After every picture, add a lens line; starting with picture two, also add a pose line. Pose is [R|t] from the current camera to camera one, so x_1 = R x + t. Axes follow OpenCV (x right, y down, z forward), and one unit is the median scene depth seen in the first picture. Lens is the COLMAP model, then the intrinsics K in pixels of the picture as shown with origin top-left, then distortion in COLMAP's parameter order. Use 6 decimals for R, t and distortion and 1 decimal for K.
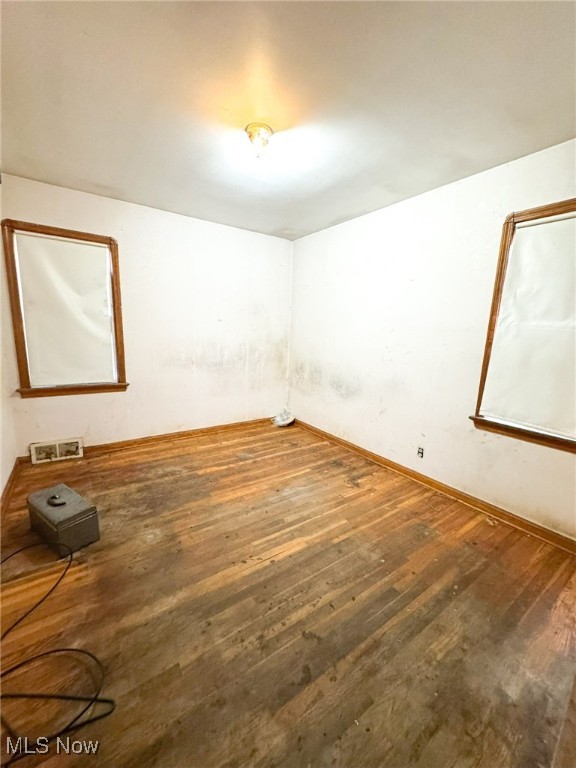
lens RADIAL K [[305.2, 0, 288.6], [0, 305.2, 383.5], [0, 0, 1]] dist [0.000228, 0.000131]
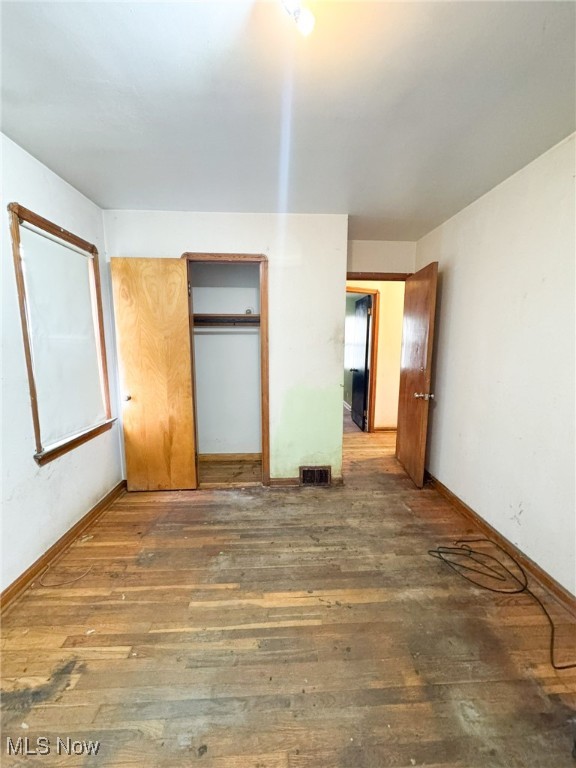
lens RADIAL K [[305.2, 0, 287.8], [0, 305.2, 384.8], [0, 0, 1]] dist [0.000228, 0.000131]
pose [[-0.848066, -0.113981, 0.517487, -0.405774], [0.057561, 0.950996, 0.303797, -0.331952], [-0.526755, 0.287427, -0.799947, 1.568927]]
